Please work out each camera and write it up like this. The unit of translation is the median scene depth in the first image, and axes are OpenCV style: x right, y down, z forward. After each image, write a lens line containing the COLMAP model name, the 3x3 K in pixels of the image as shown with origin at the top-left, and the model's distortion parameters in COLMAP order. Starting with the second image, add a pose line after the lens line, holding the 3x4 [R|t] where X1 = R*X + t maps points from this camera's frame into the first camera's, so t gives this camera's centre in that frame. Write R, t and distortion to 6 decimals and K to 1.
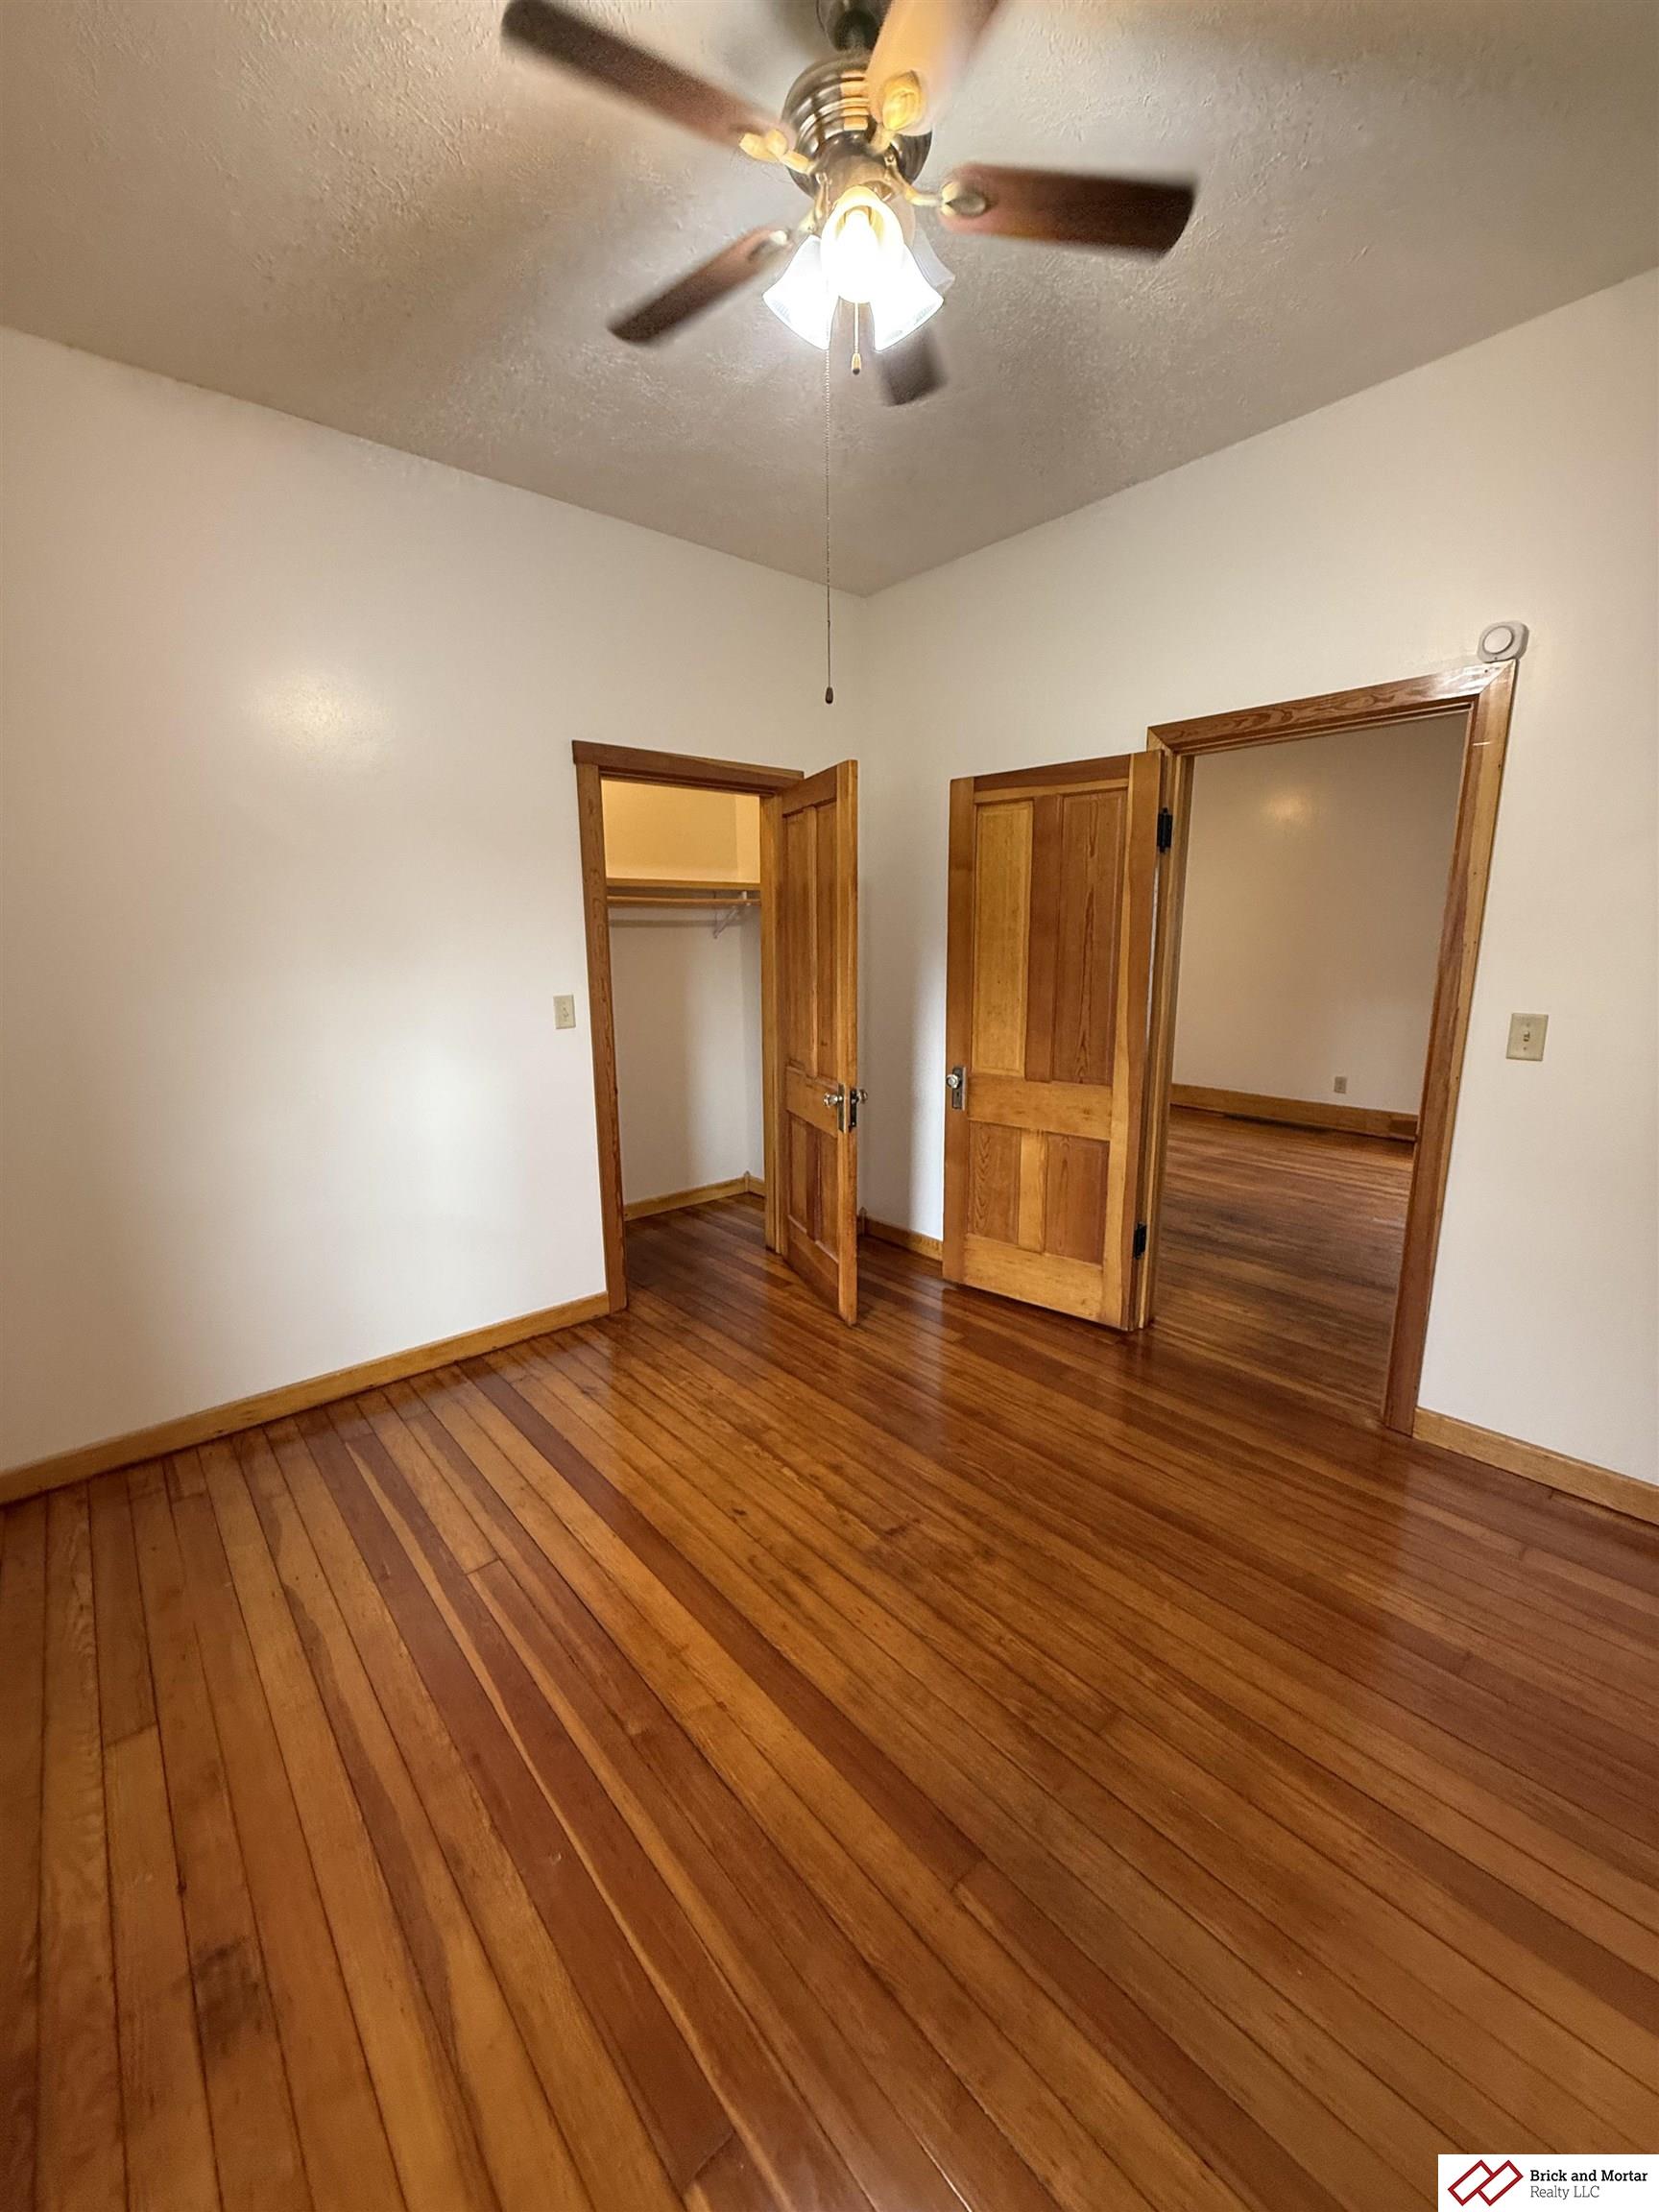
lens RADIAL K [[878.6, 0, 830.6], [0, 878.6, 1109.3], [0, 0, 1]] dist [-0.001022, -0.000512]
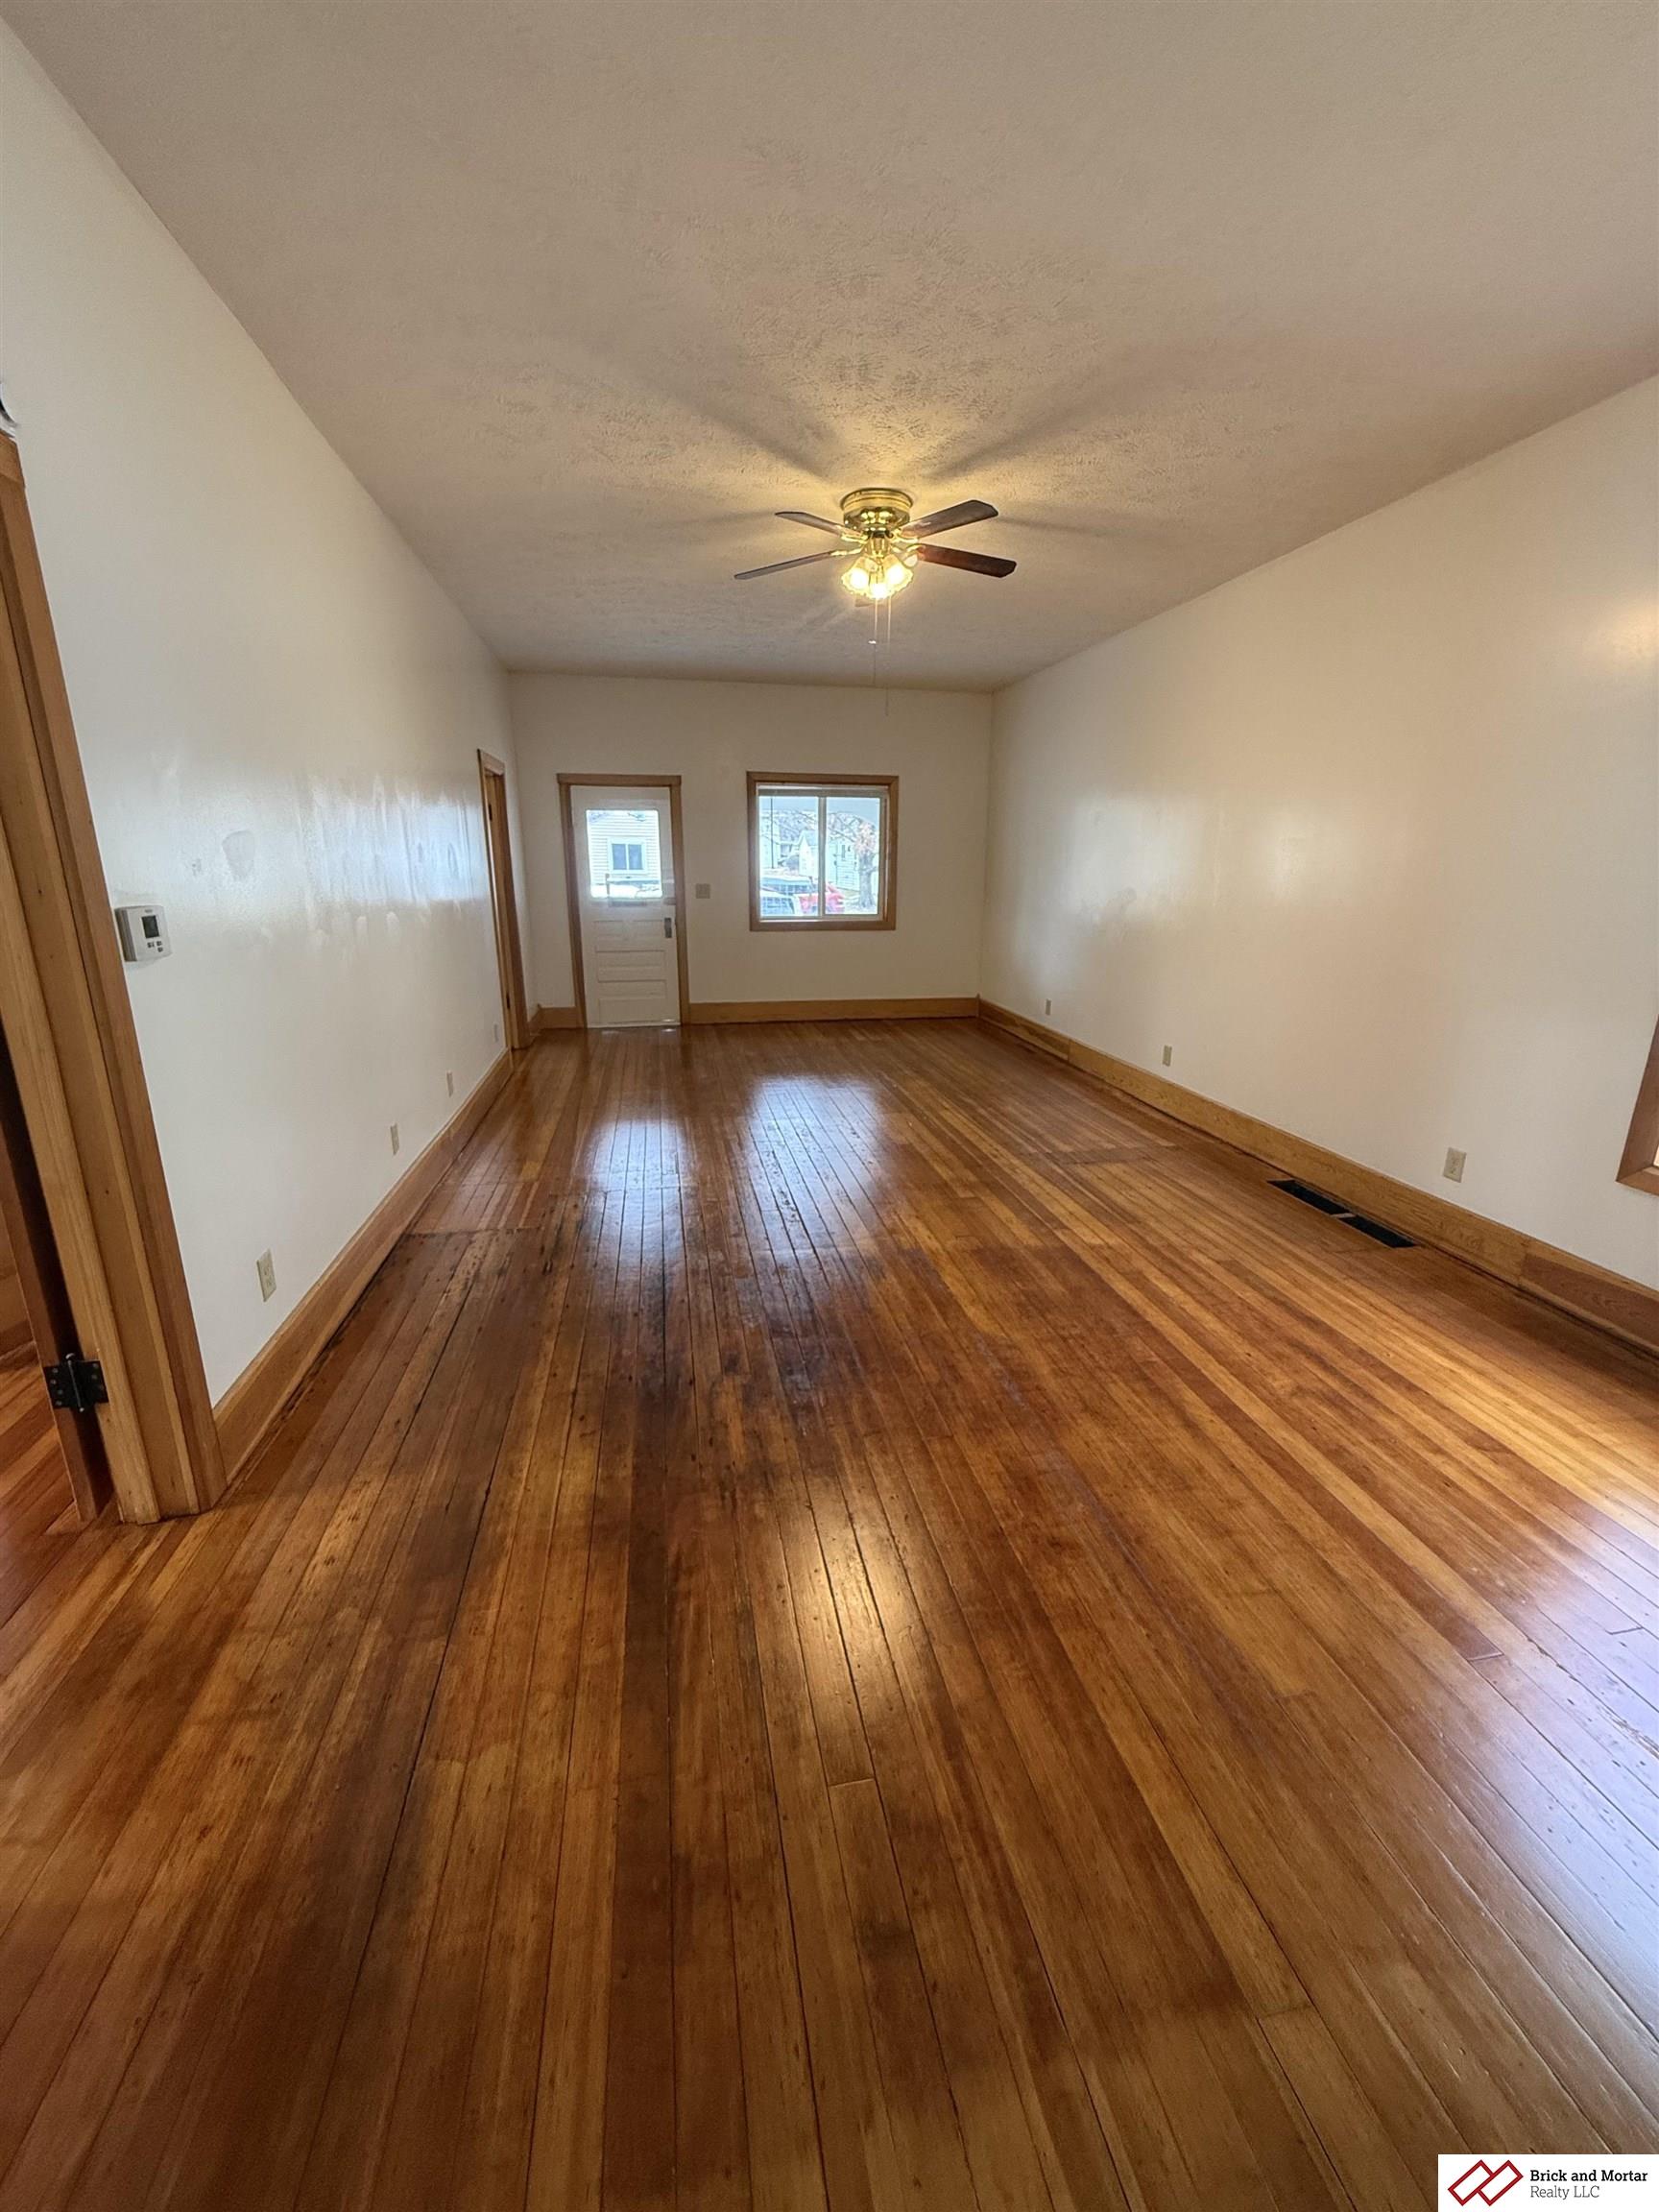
lens RADIAL K [[878.6, 0, 830.6], [0, 878.6, 1109.3], [0, 0, 1]] dist [-0.001022, -0.000512]
pose [[0.865743, 0.143707, -0.479414, 0.739153], [-0.110662, 0.989146, 0.096665, -0.103260], [0.488102, -0.030634, 0.872249, 0.526725]]
